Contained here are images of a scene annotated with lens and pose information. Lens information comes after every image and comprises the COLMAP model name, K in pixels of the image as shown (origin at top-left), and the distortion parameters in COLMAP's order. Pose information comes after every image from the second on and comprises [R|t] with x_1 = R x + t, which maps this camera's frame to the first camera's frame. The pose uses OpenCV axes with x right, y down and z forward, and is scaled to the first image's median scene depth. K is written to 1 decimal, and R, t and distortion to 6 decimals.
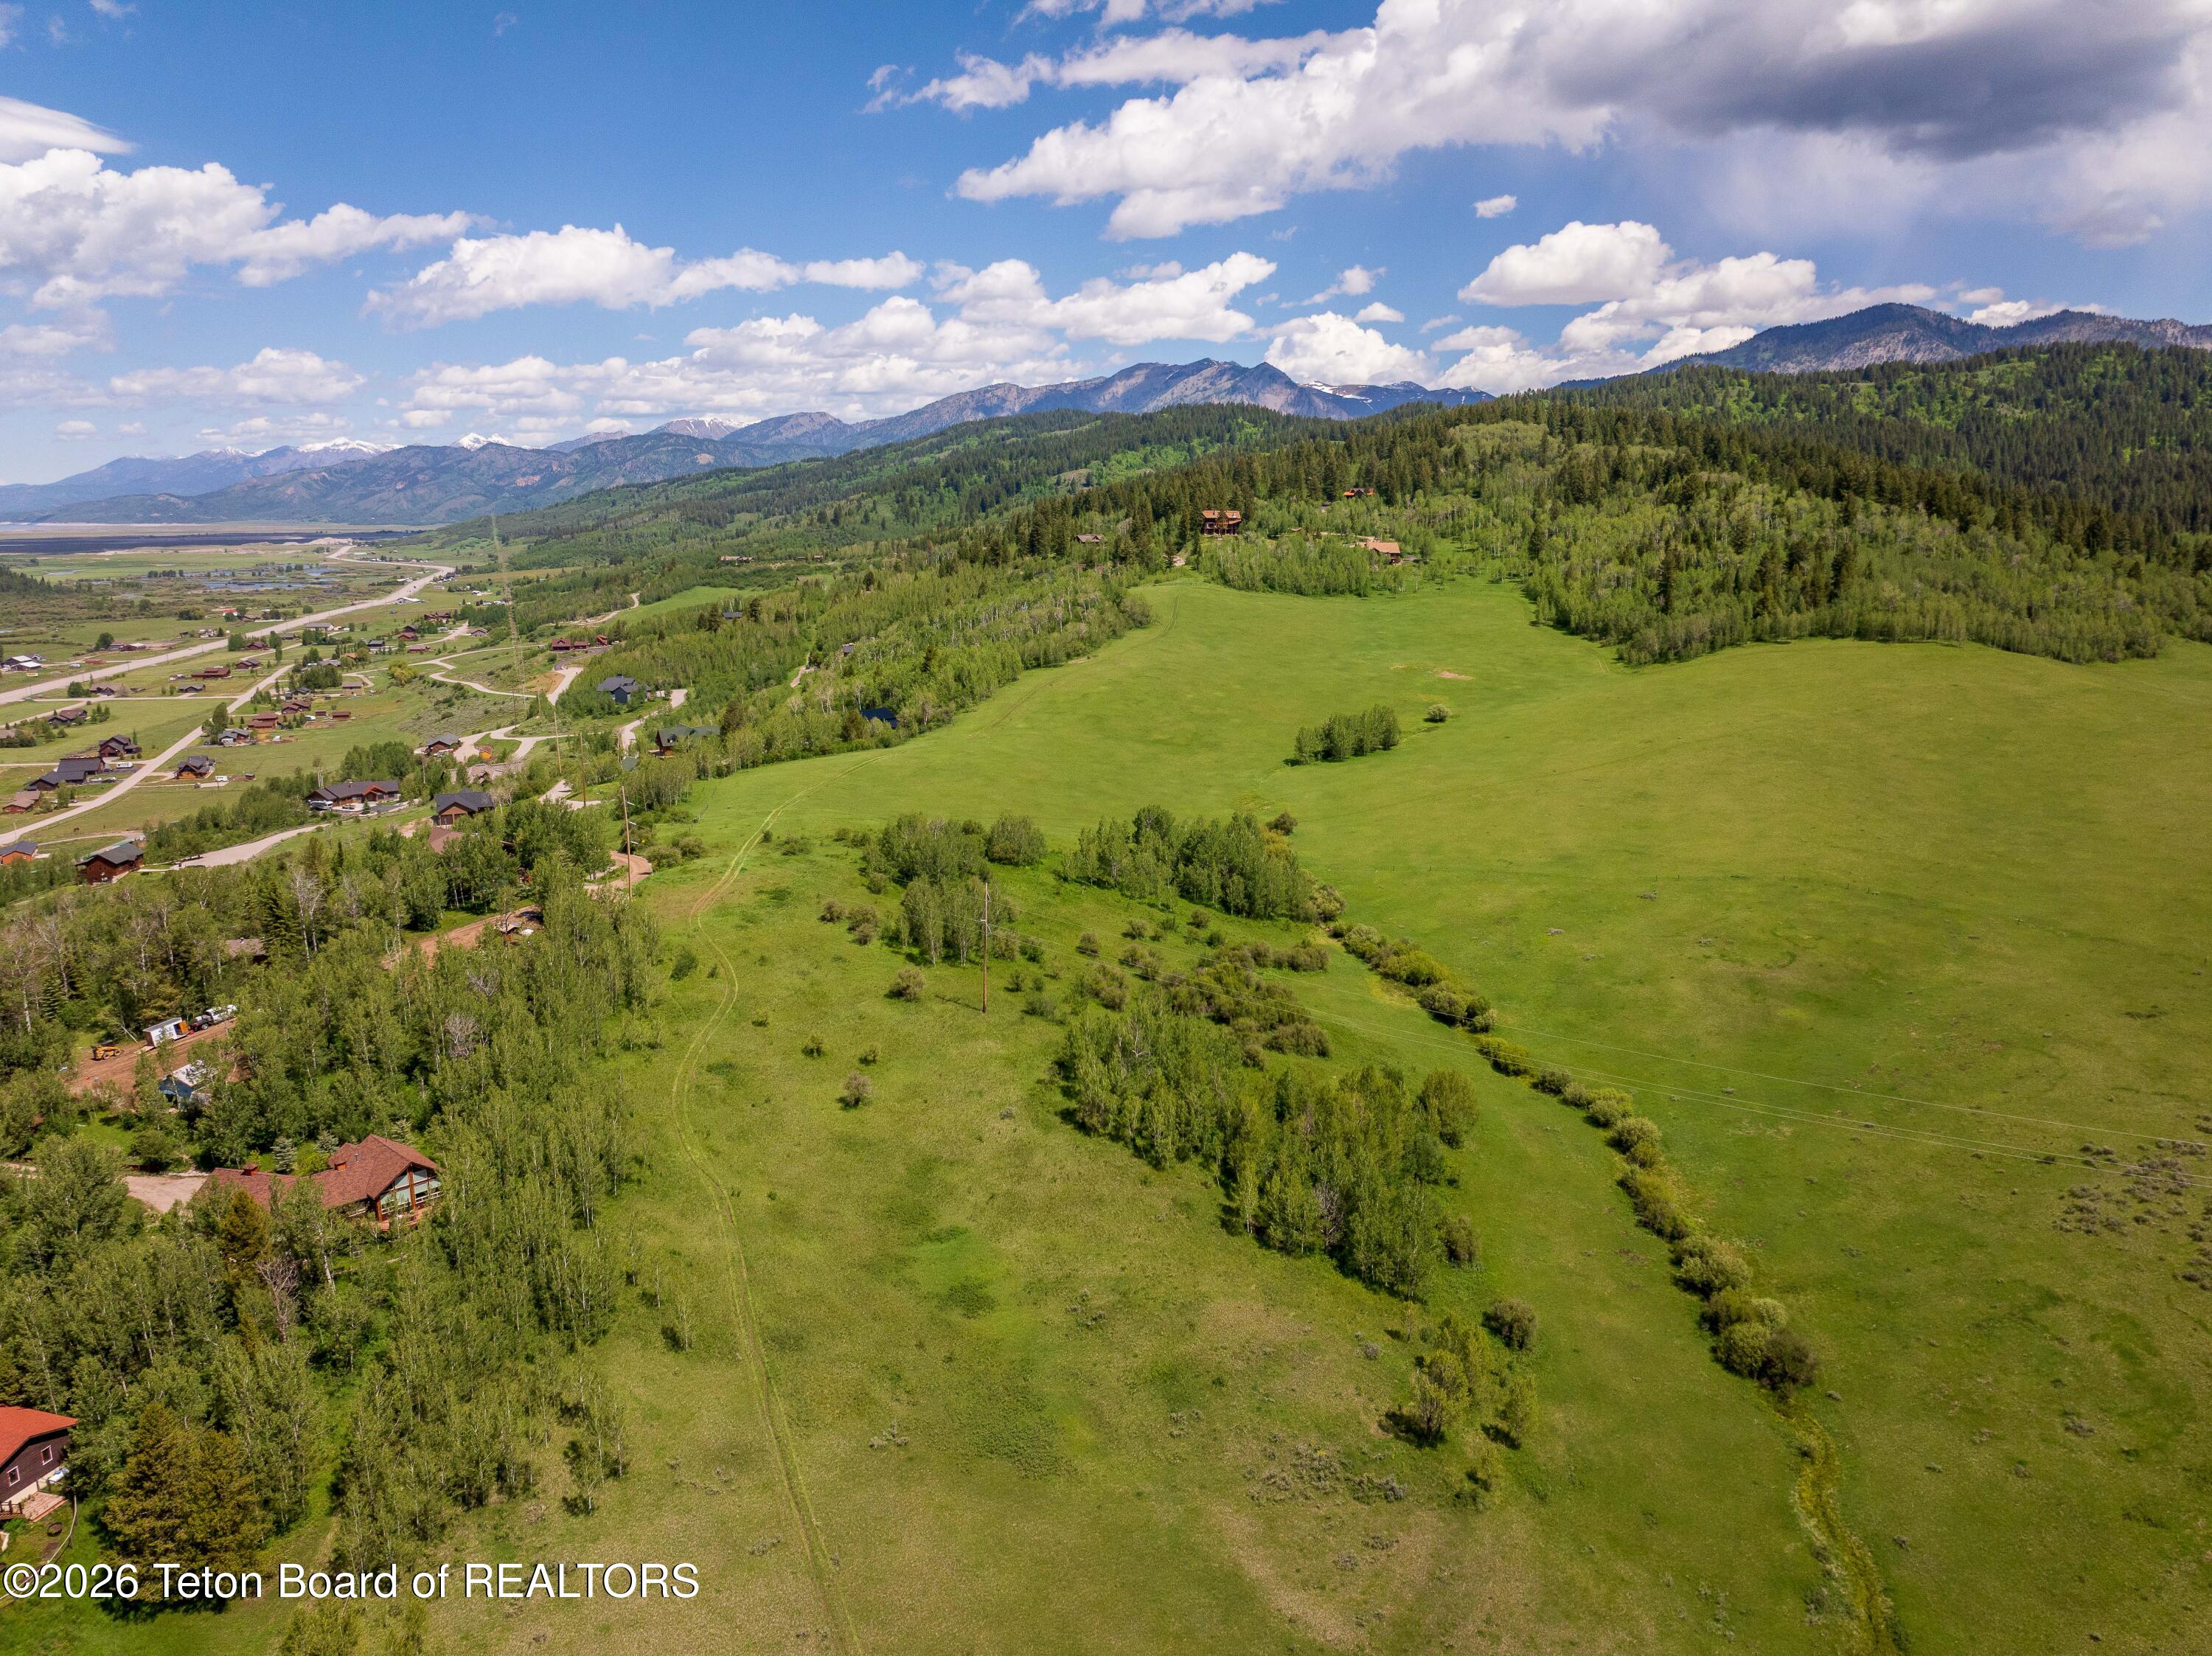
lens RADIAL K [[1531.8, 0, 1119.6], [0, 1531.8, 847.2], [0, 0, 1]] dist [-0.036237, -0.003835]
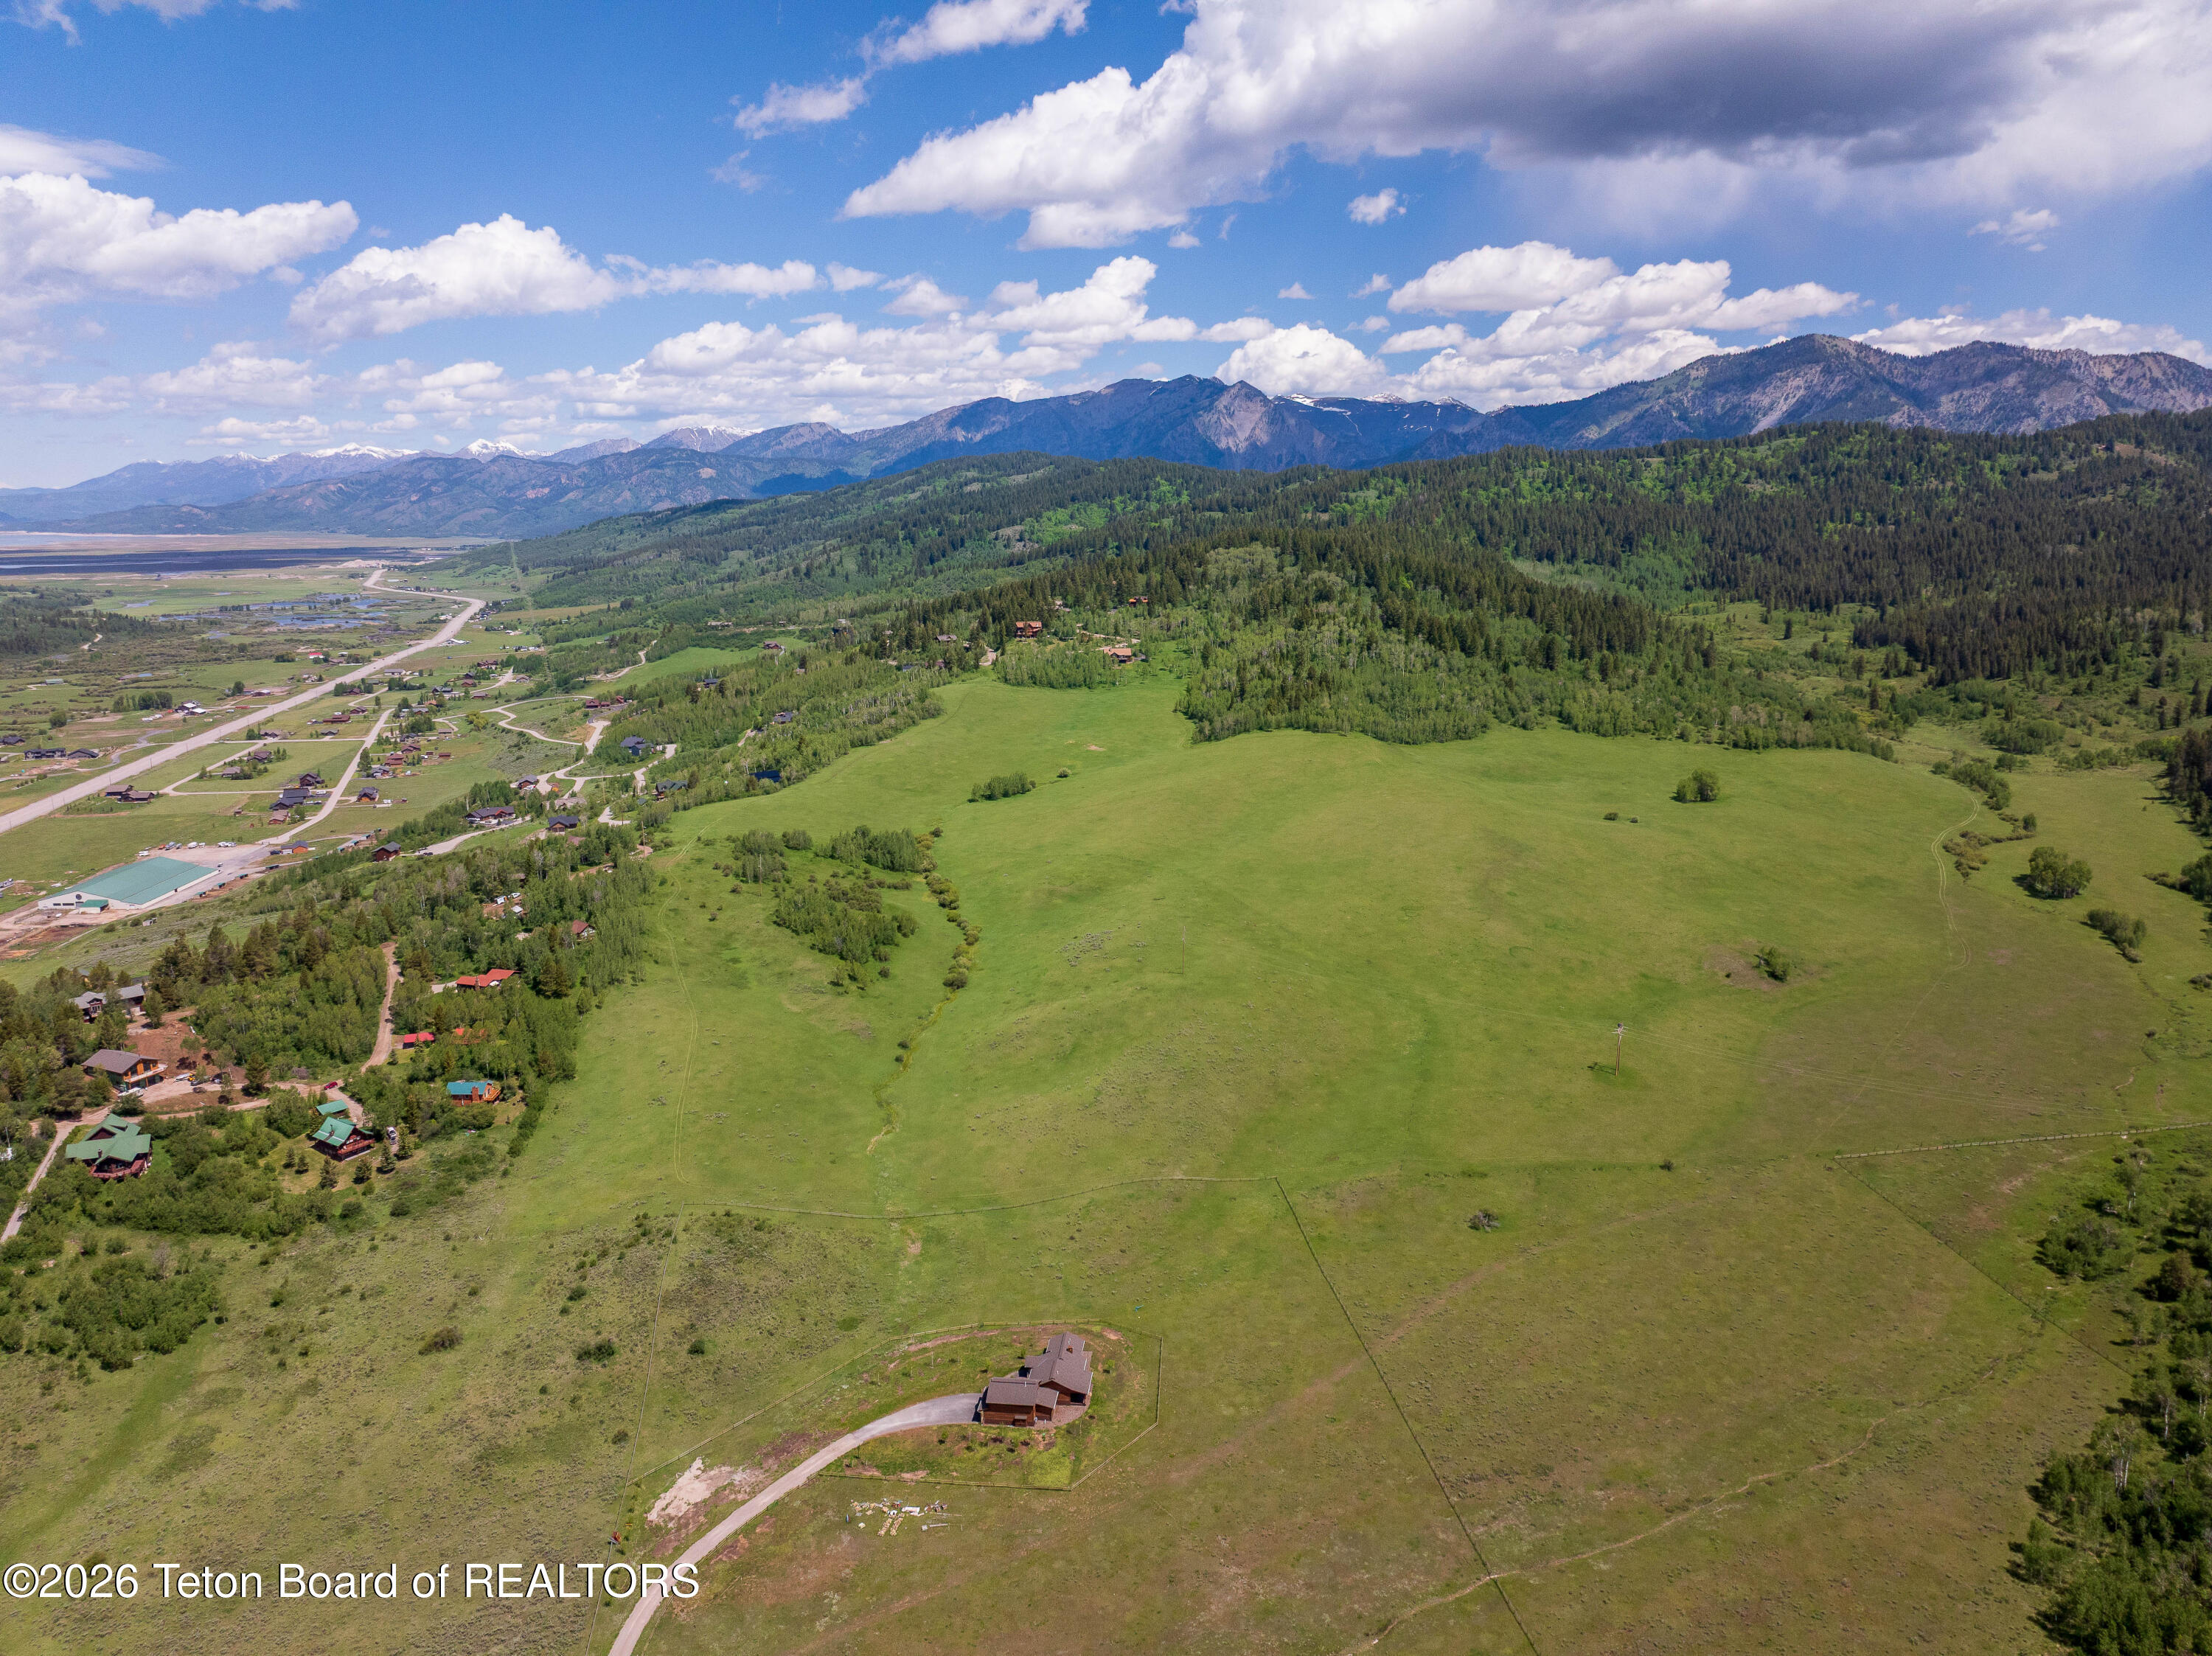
lens RADIAL K [[1545.0, 0, 1110.5], [0, 1545.0, 863.9], [0, 0, 1]] dist [-0.040129, 0.002954]
pose [[0.999931, -0.000420, -0.011715, 0.177517], [0.000558, 0.999931, 0.011717, 0.002082], [0.011710, -0.011723, 0.999863, -0.568161]]
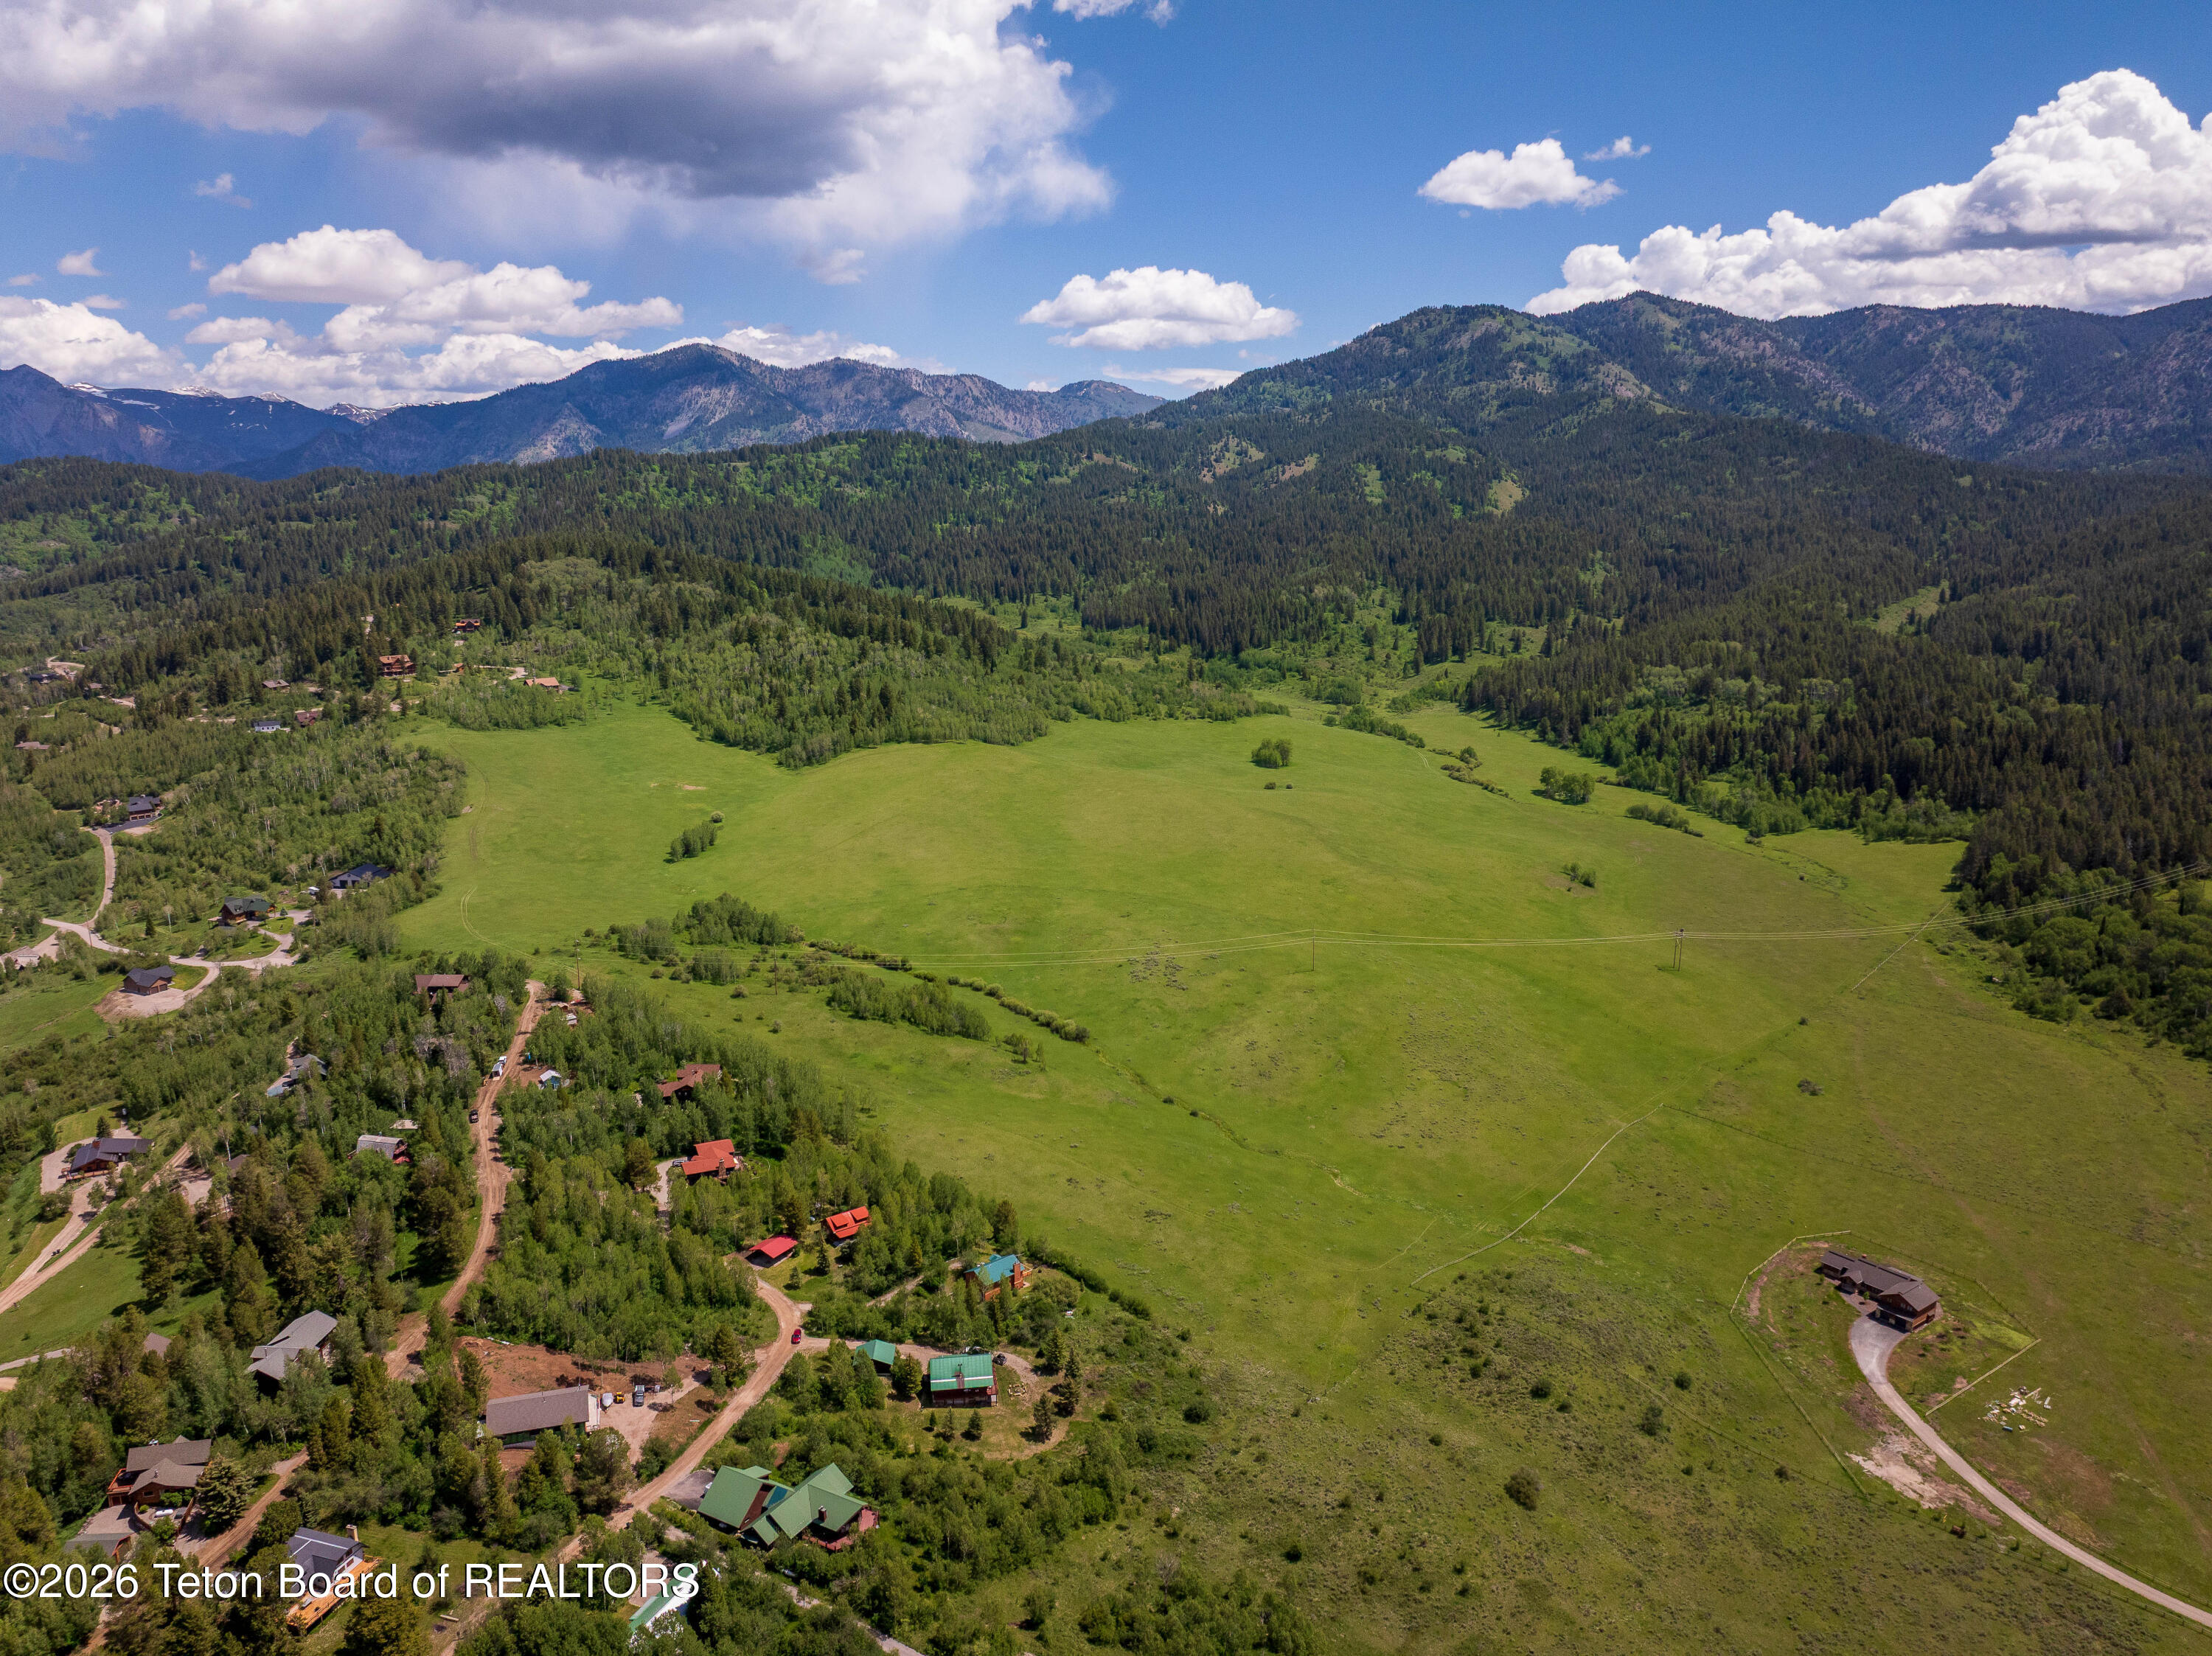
lens RADIAL K [[1563.2, 0, 1099.1], [0, 1563.2, 823.2], [0, 0, 1]] dist [-0.043490, 0.001424]
pose [[0.755445, -0.133880, 0.641389, -0.352886], [0.144145, 0.988878, 0.036635, -0.050834], [-0.639160, 0.064777, 0.766341, -0.357203]]
